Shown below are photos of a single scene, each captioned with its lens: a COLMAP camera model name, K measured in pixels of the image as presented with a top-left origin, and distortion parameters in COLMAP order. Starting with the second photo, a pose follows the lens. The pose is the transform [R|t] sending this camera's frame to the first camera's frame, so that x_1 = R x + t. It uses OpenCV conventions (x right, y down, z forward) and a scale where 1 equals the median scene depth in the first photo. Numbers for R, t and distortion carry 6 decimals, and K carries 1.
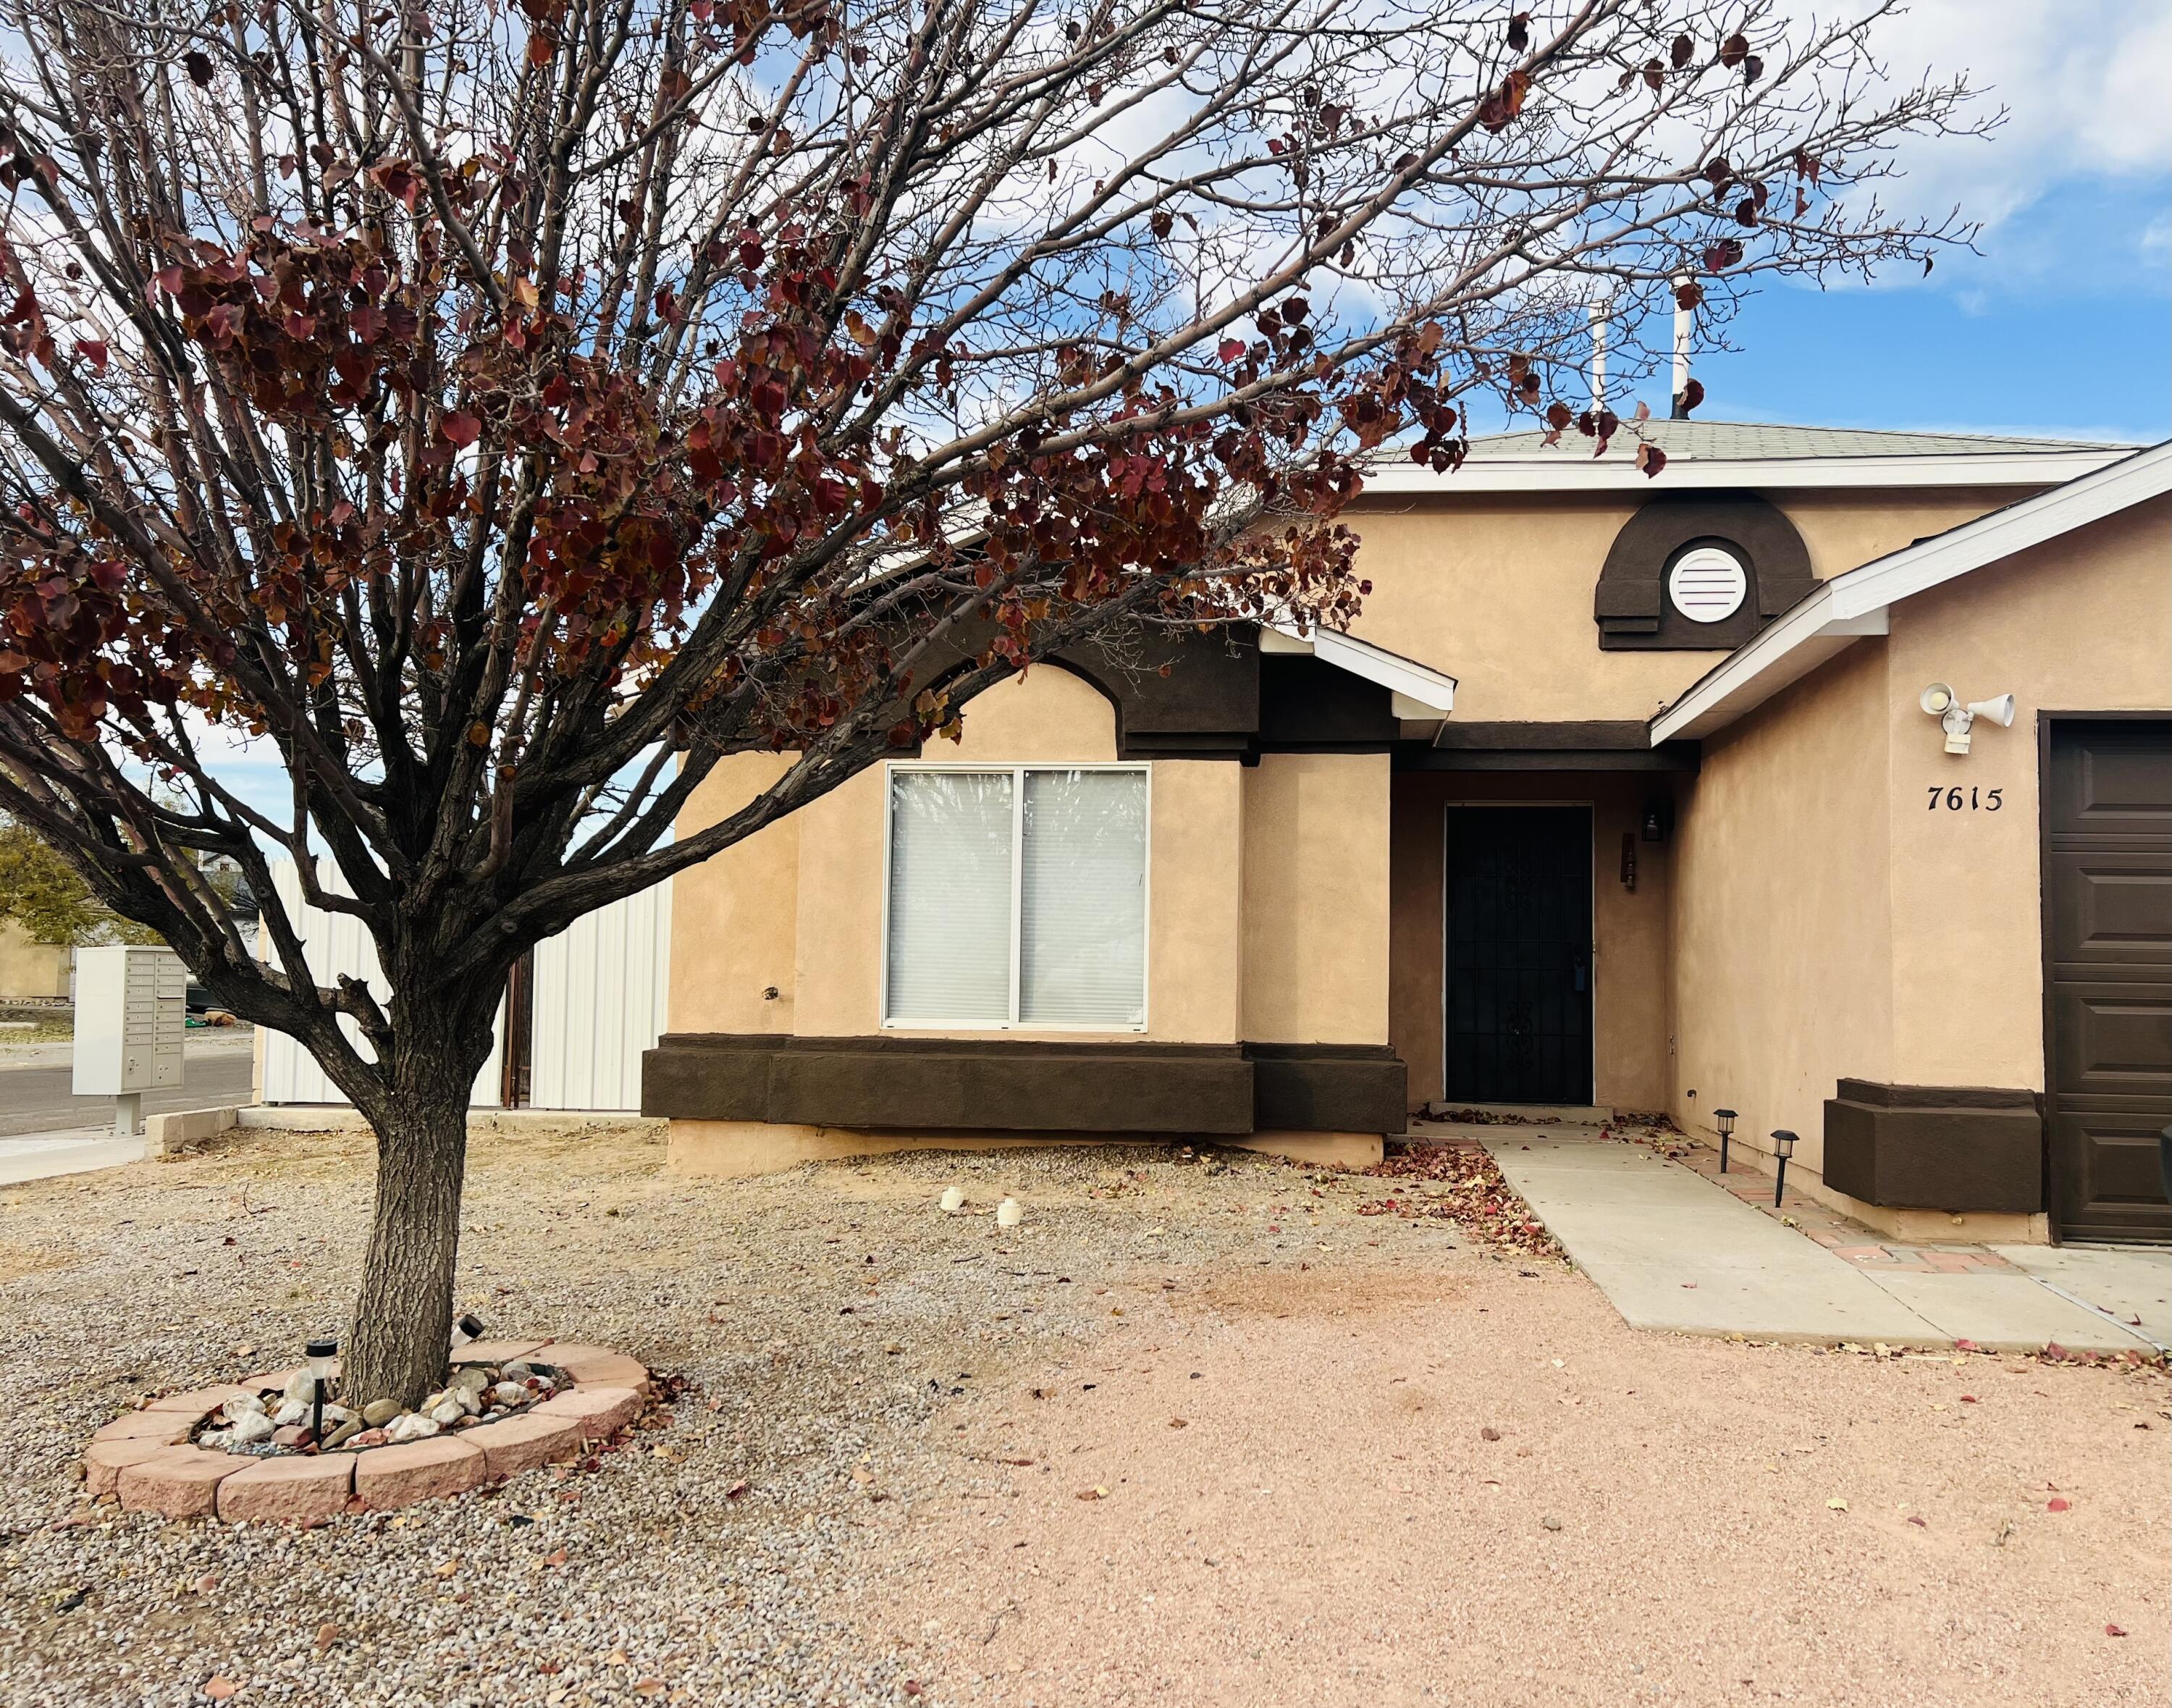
lens RADIAL K [[1711.8, 0, 1082.7], [0, 1711.8, 873.3], [0, 0, 1]] dist [-0.001022, -0.000642]
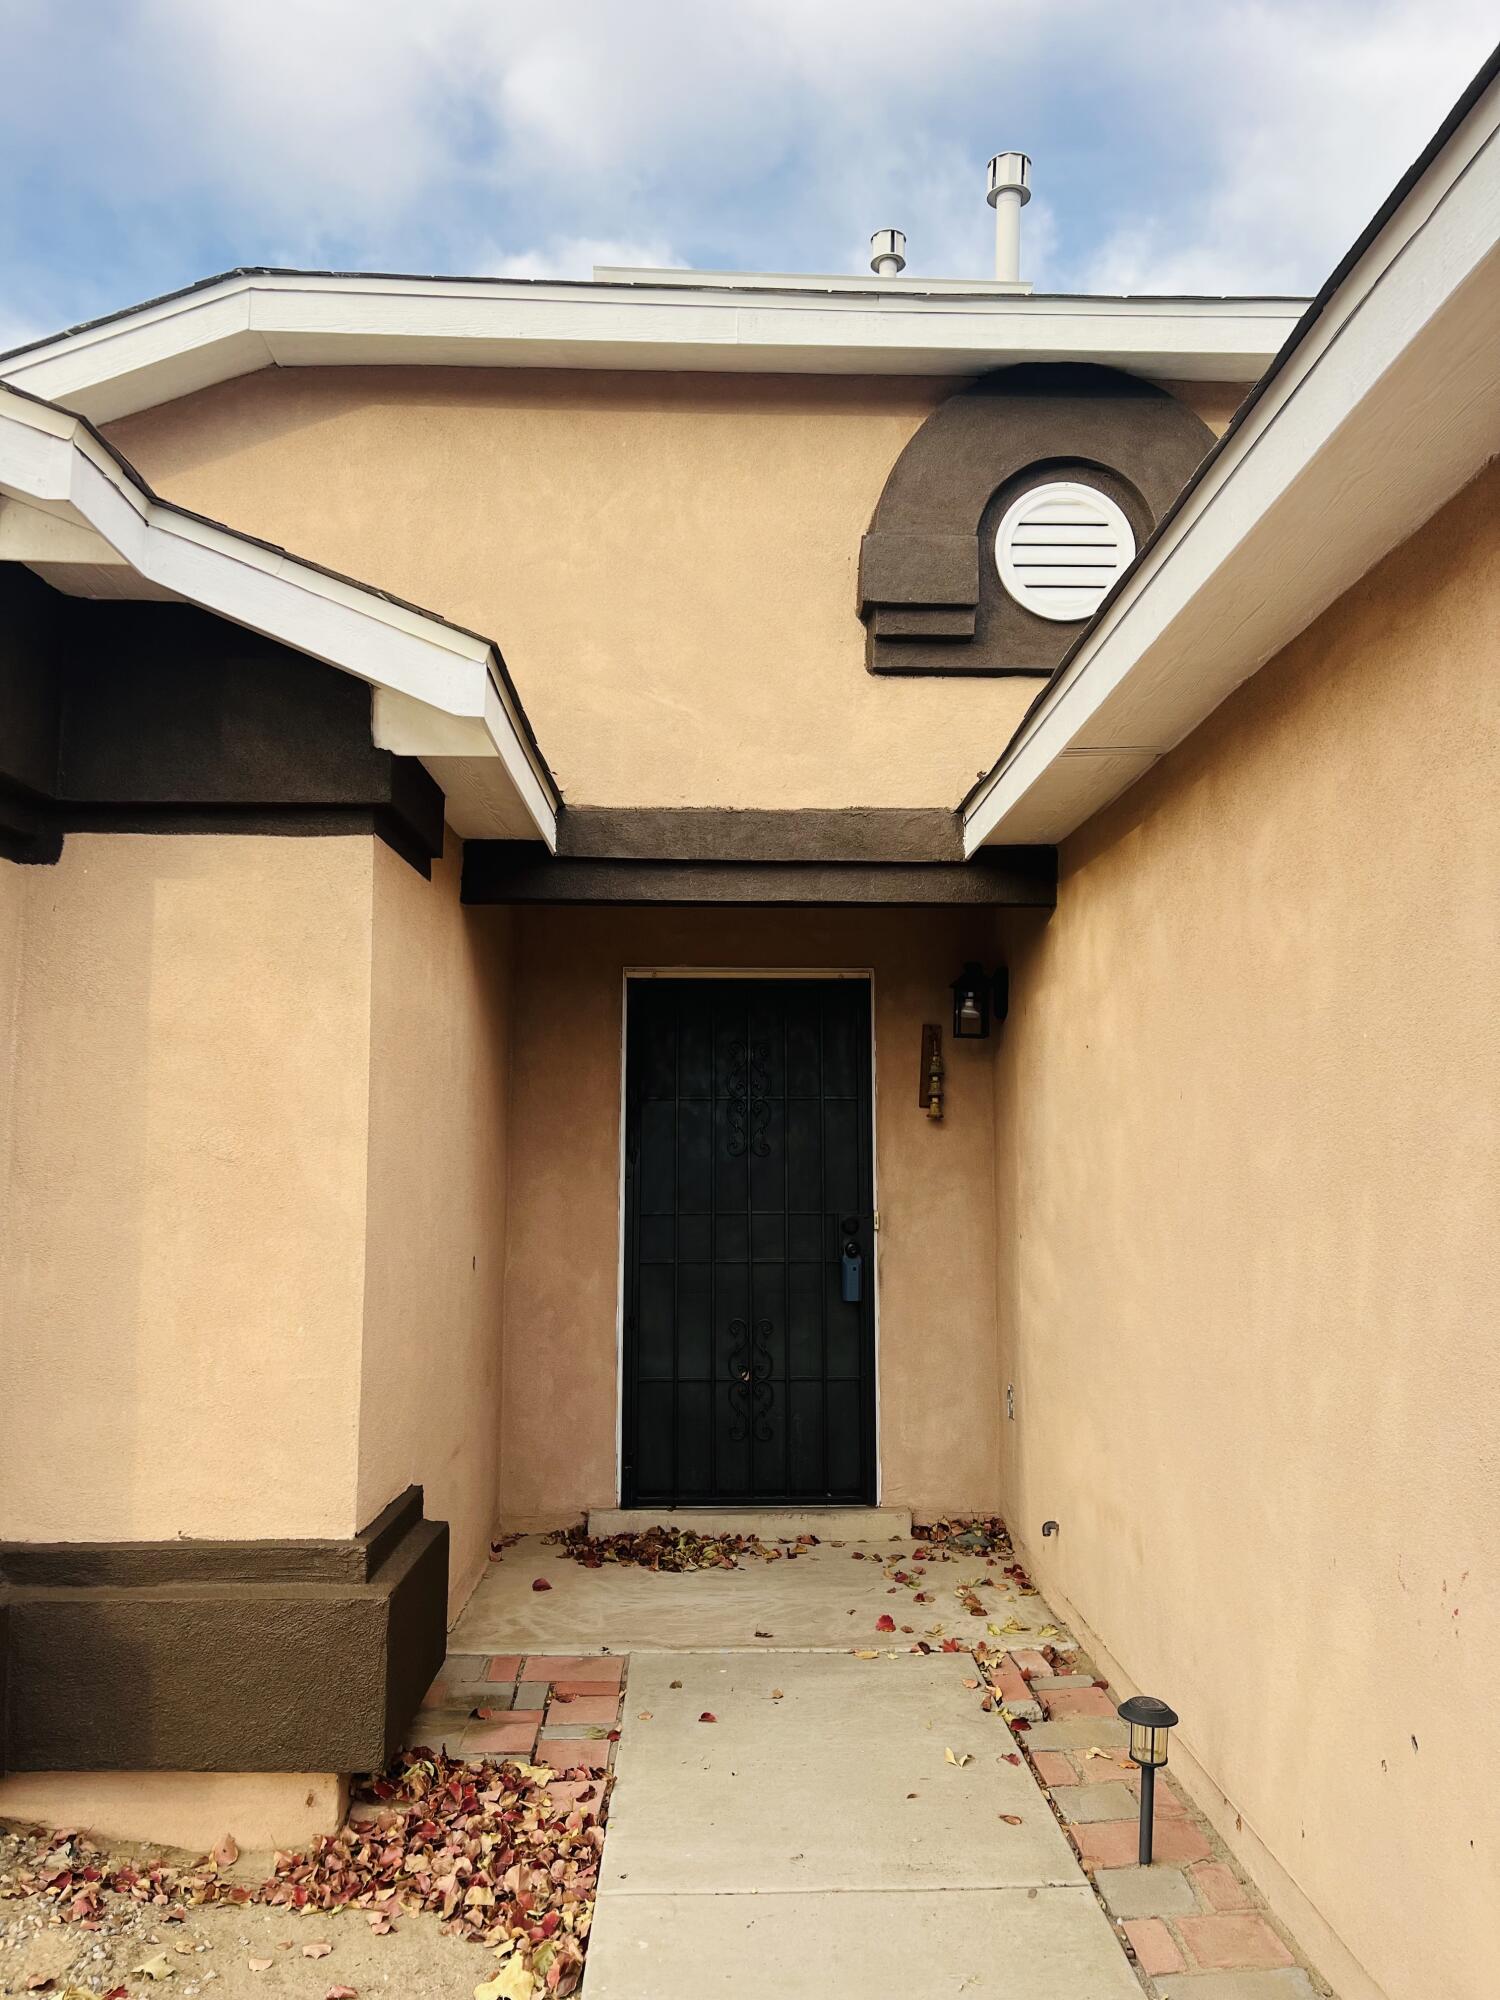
lens RADIAL K [[1517.1, 0, 752.0], [0, 1517.1, 991.3], [0, 0, 1]] dist [0.041772, -0.003060]
pose [[0.985169, 0.002314, 0.171570, 0.186588], [0.005966, 0.998842, -0.047731, -0.011374], [-0.171482, 0.048047, 0.984015, 0.550083]]
